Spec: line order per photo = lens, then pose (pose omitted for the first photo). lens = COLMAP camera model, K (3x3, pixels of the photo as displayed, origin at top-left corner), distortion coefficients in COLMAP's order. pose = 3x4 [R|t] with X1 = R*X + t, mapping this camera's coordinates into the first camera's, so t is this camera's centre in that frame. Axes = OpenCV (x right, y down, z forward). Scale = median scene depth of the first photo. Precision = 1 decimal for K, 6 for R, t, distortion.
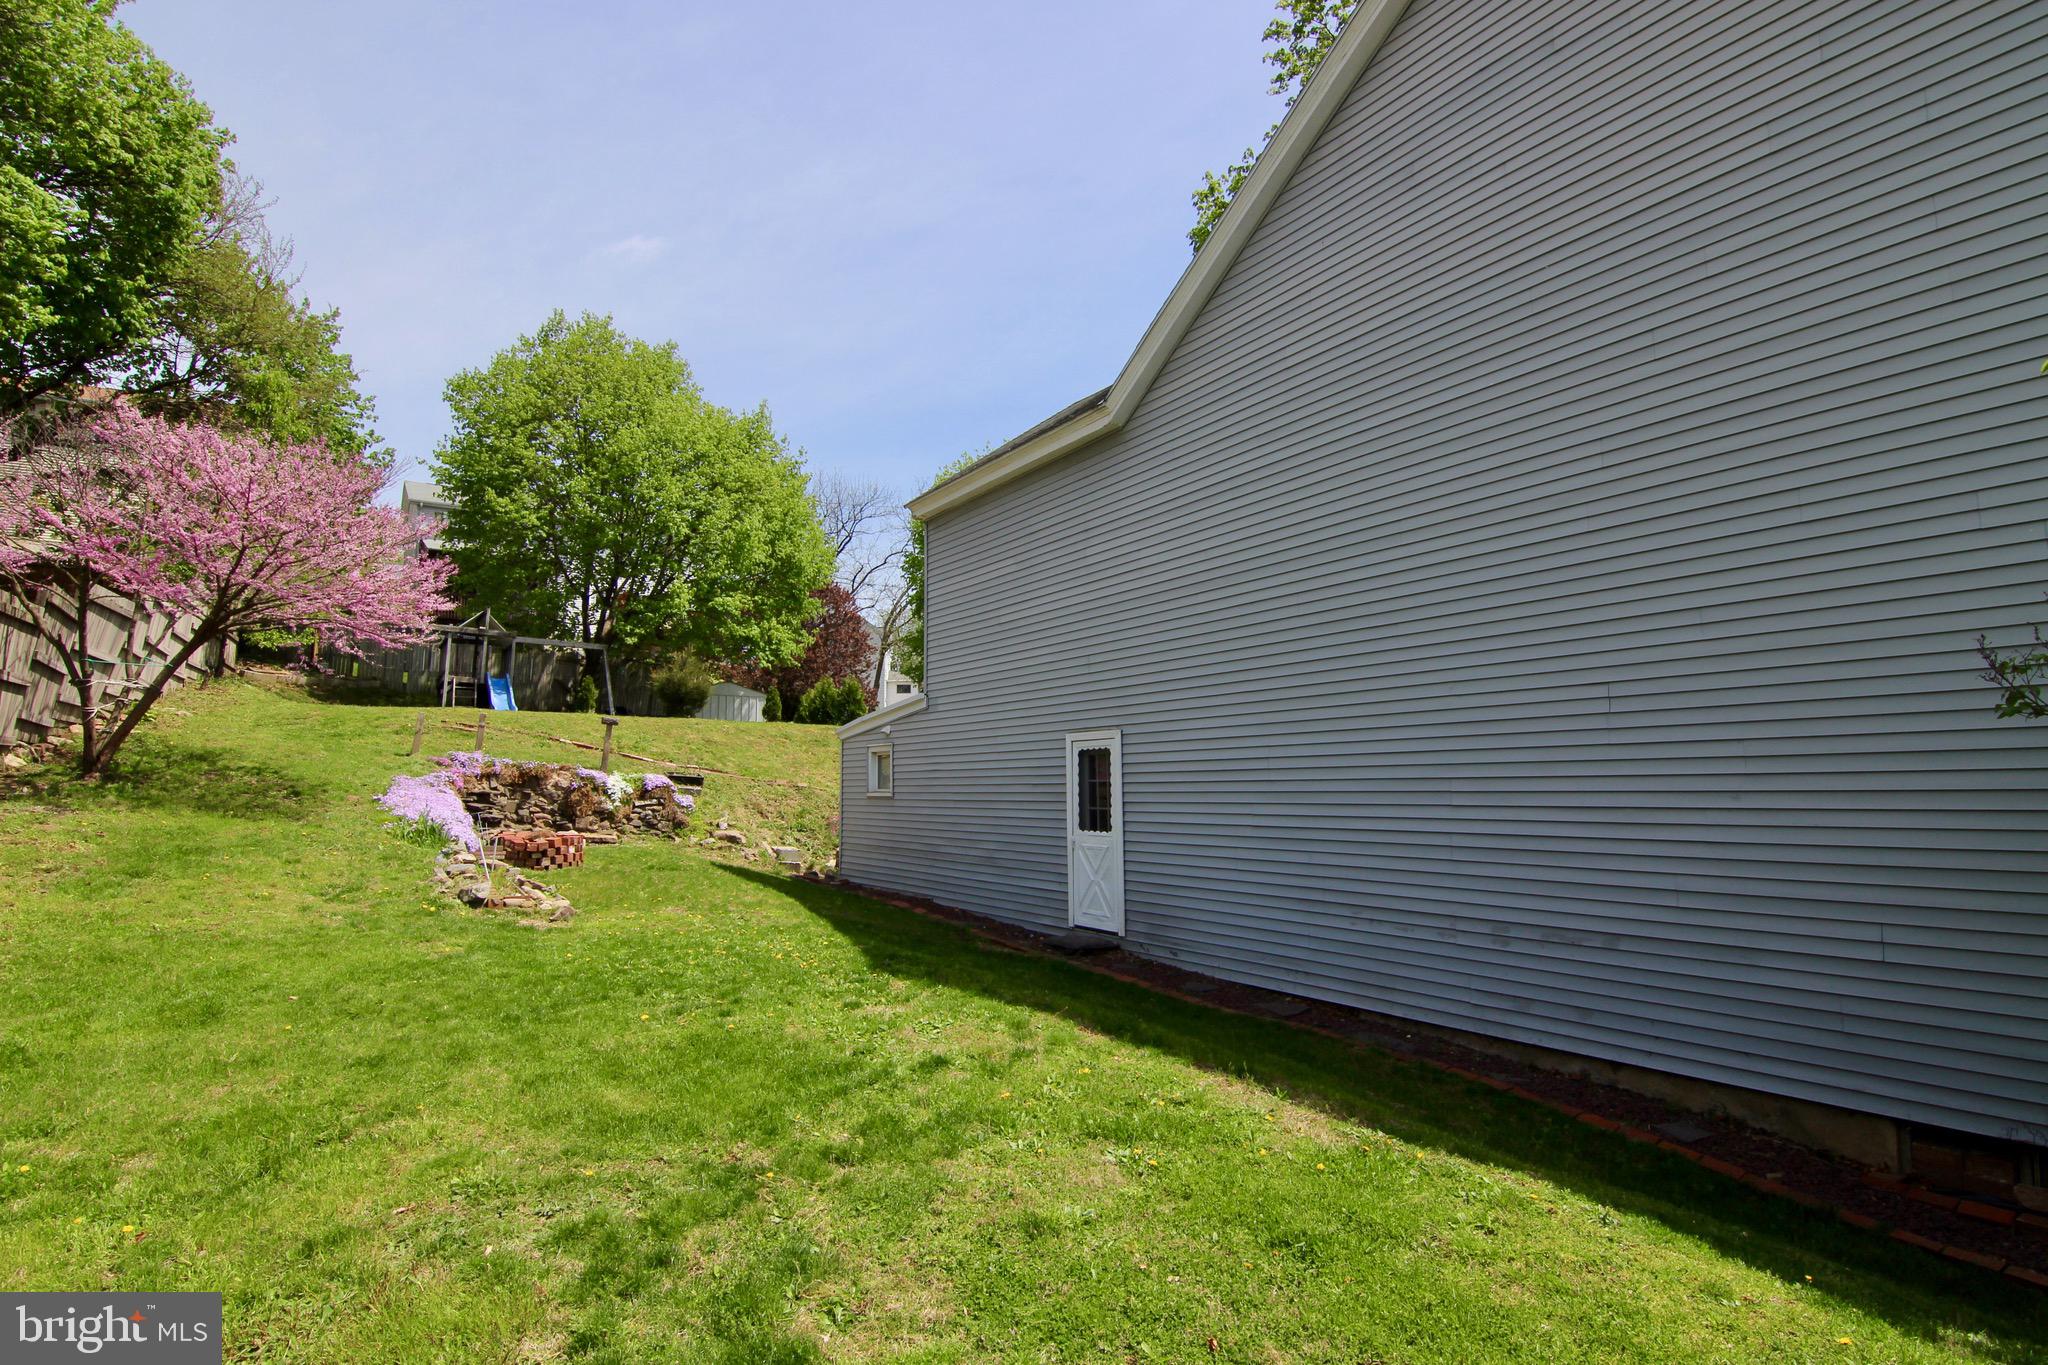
lens RADIAL K [[1044.7, 0, 1024.0], [0, 1044.7, 682.5], [0, 0, 1]] dist [-0.003610, -0.006770]
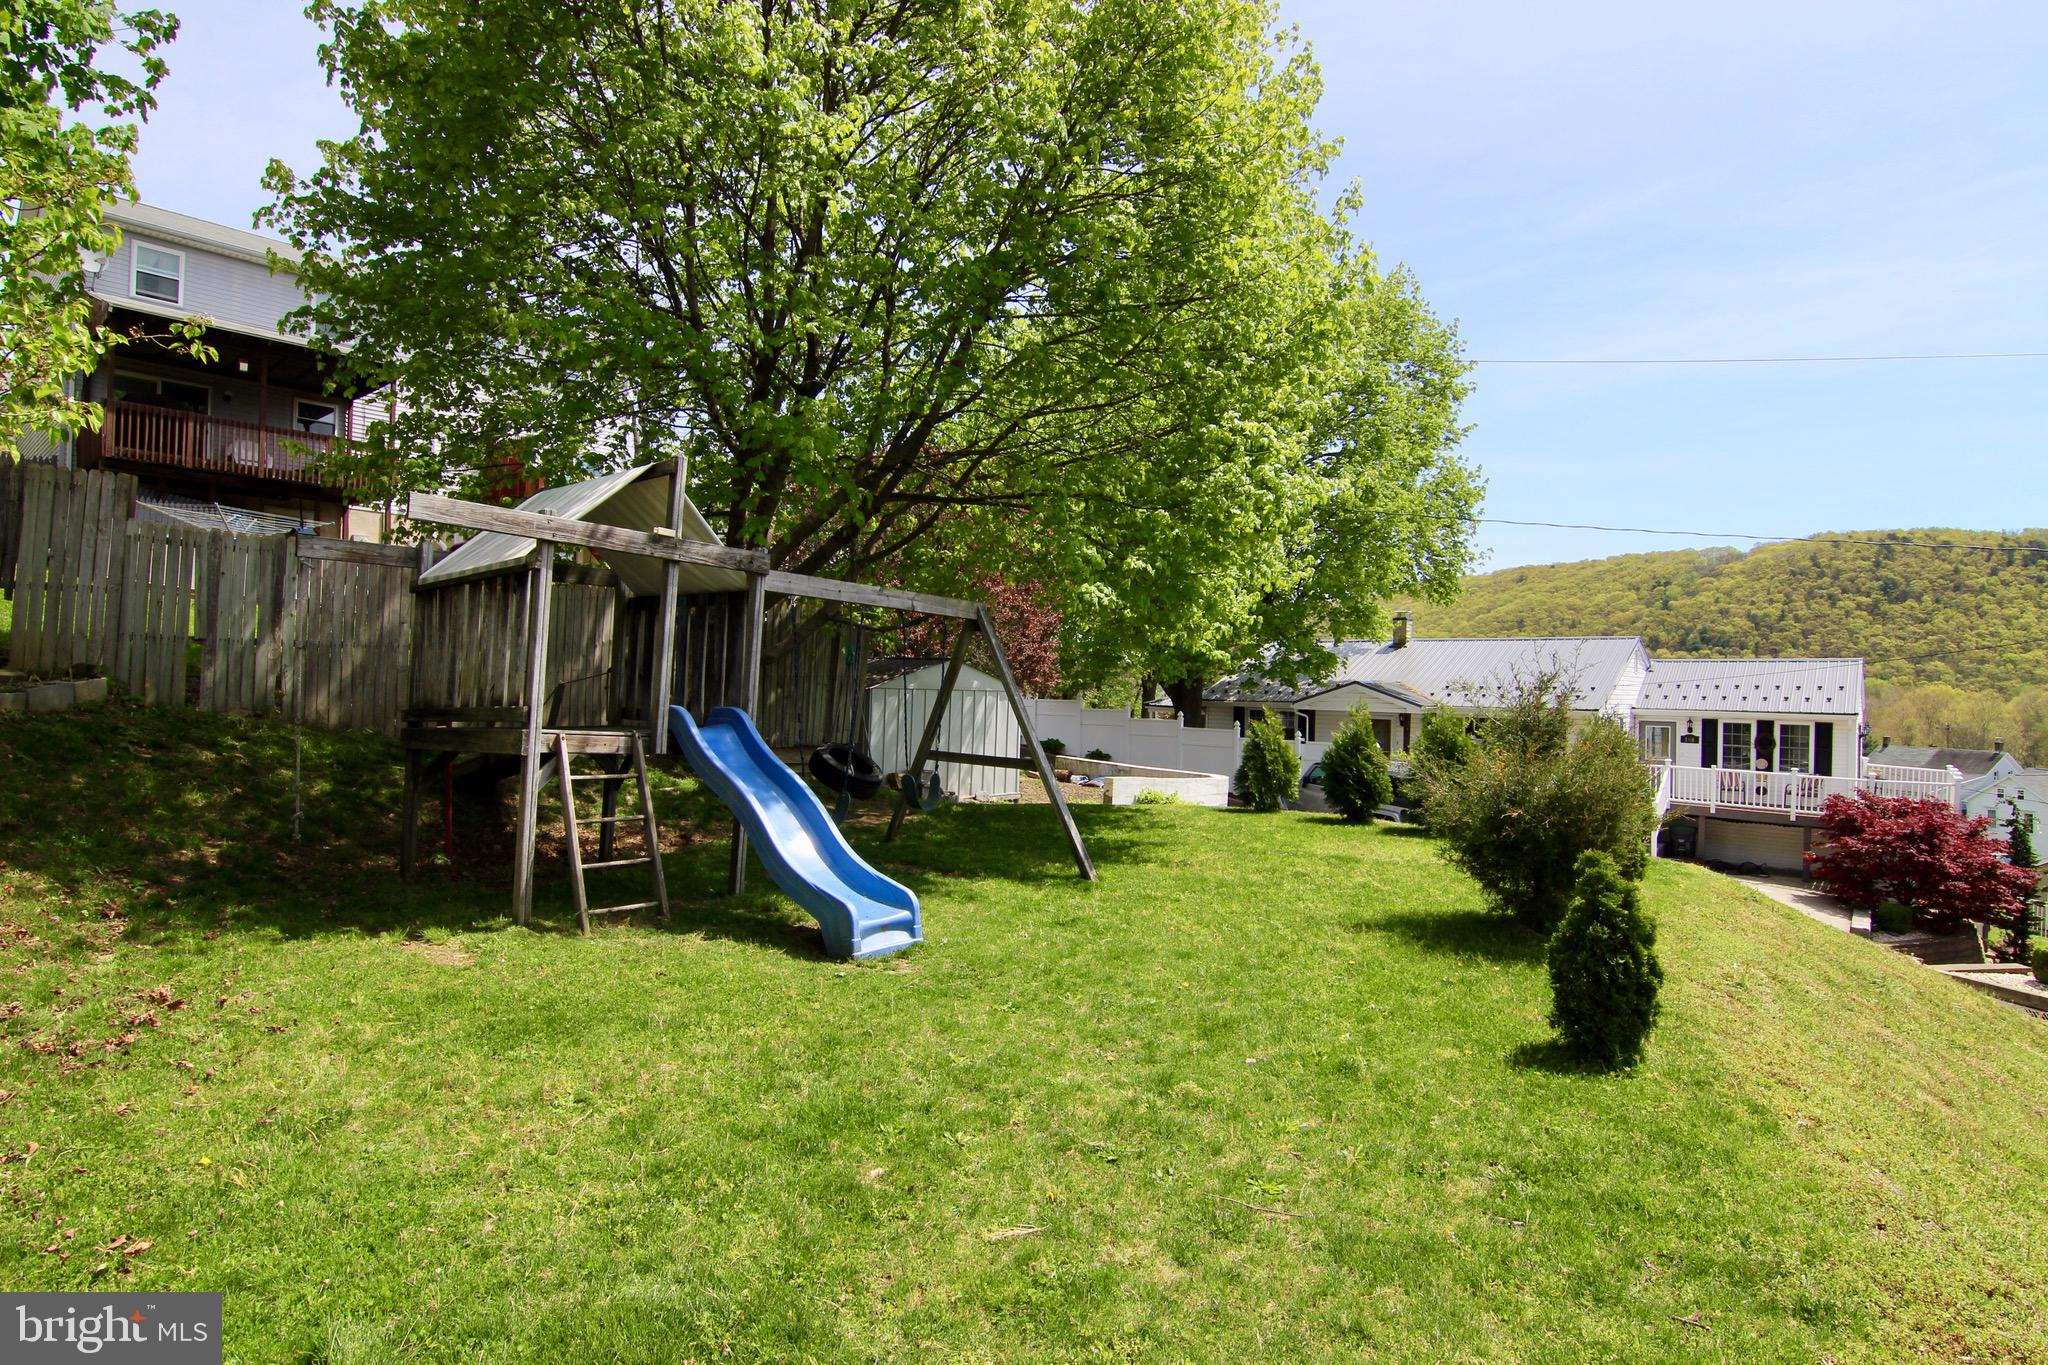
lens RADIAL K [[1044.7, 0, 1024.0], [0, 1044.7, 682.5], [0, 0, 1]] dist [-0.003610, -0.006770]
pose [[0.962447, 0.031511, 0.269635, -0.511708], [-0.056865, 0.994606, 0.086743, -0.043969], [-0.265448, -0.098818, 0.959048, 0.748240]]
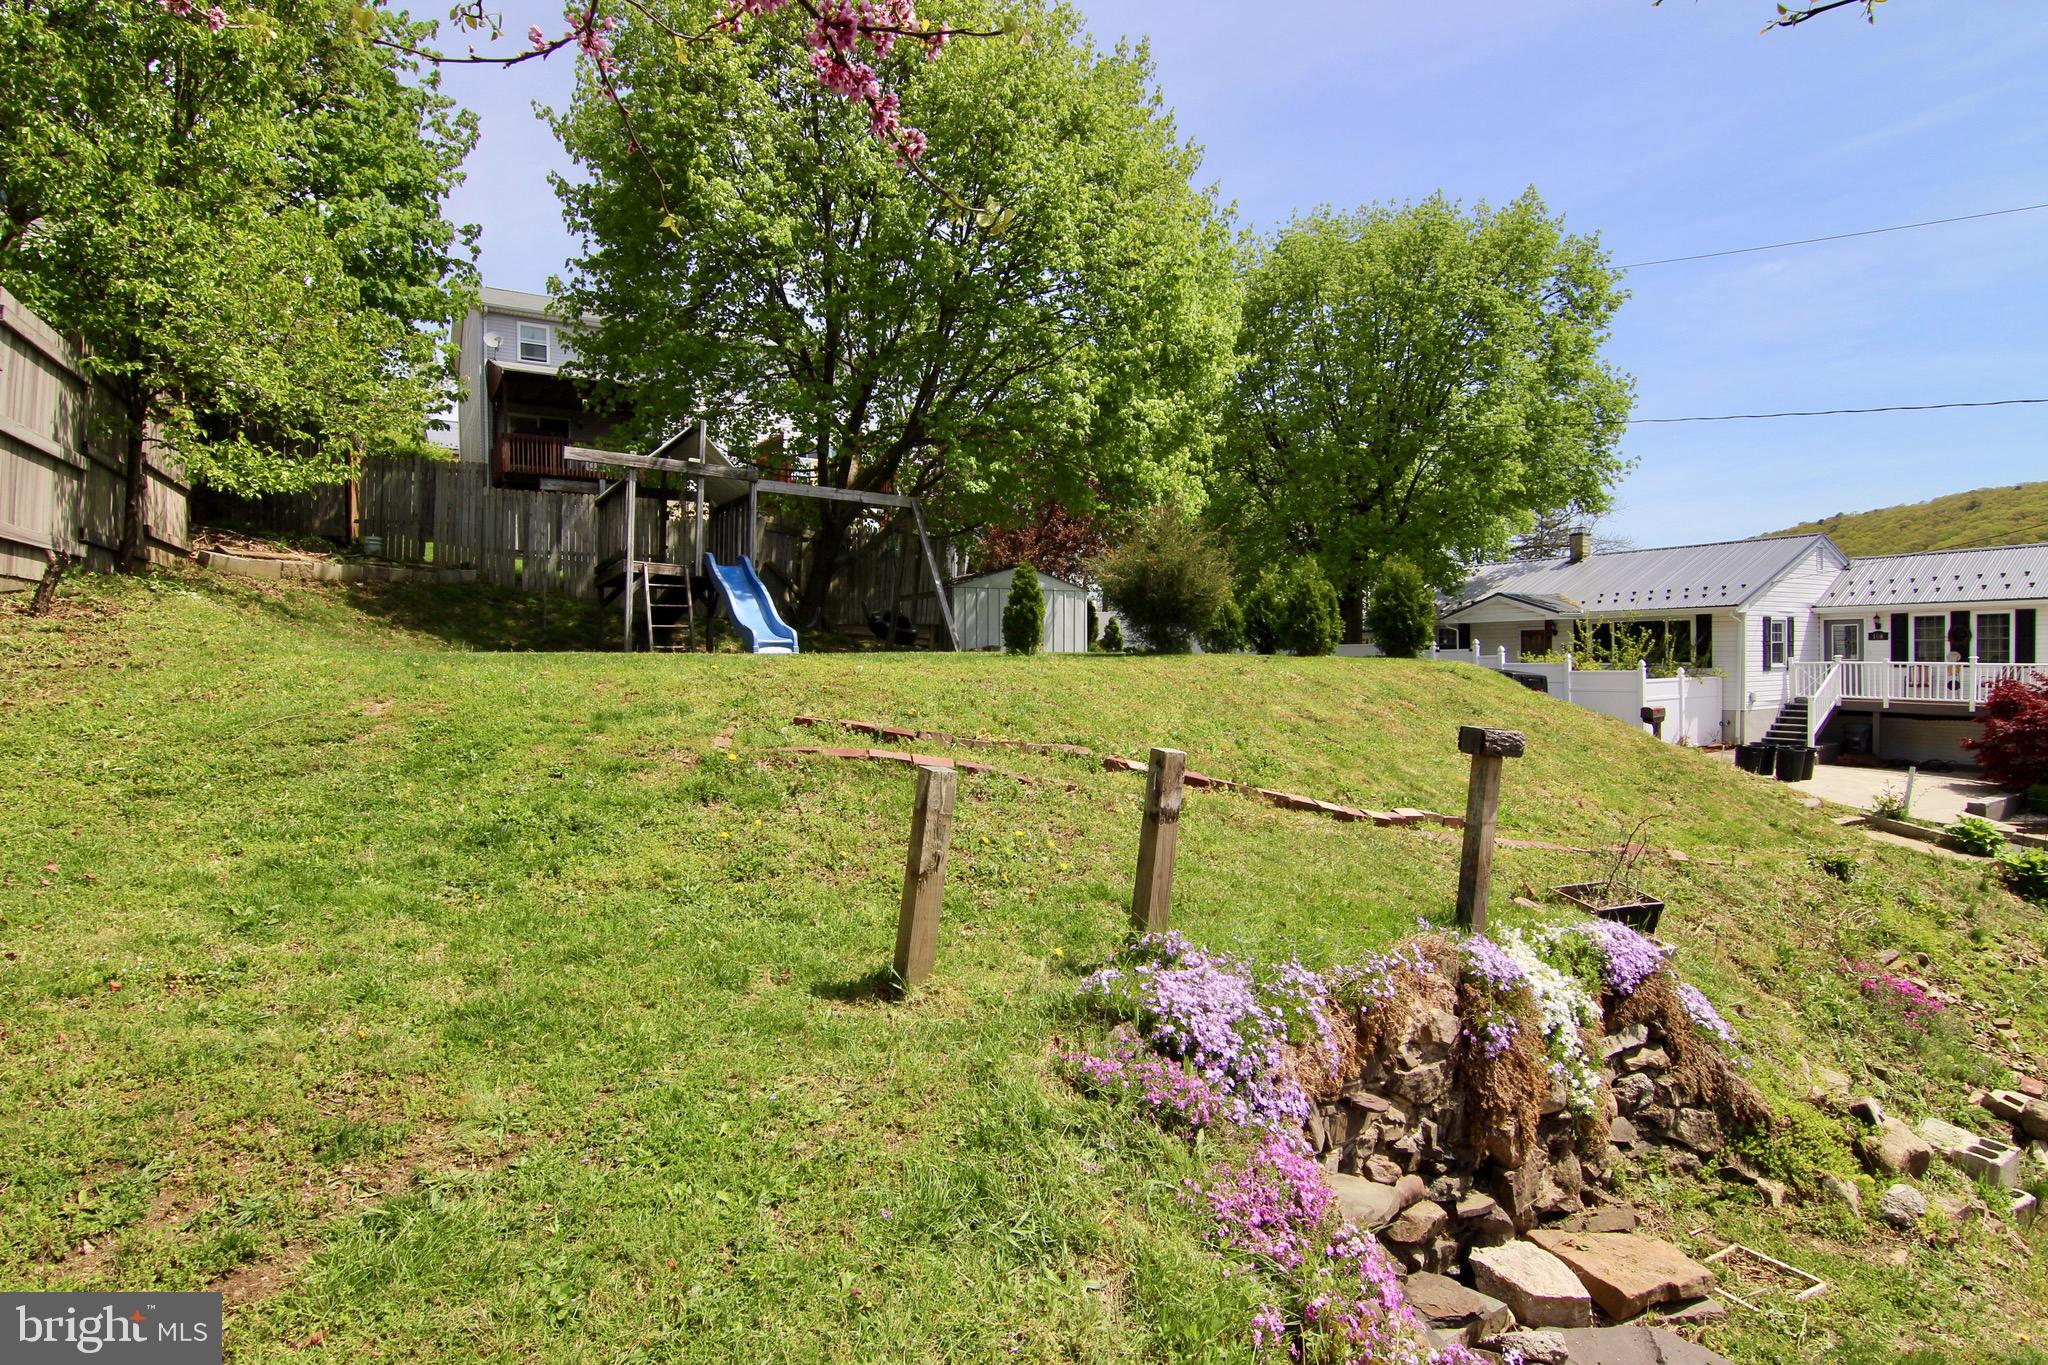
lens RADIAL K [[1044.7, 0, 1024.0], [0, 1044.7, 682.5], [0, 0, 1]] dist [-0.003610, -0.006770]
pose [[0.999657, -0.001449, -0.026131, -0.361076], [0.004512, 0.993060, 0.117518, -0.006776], [0.025780, -0.117596, 0.992727, 0.523860]]
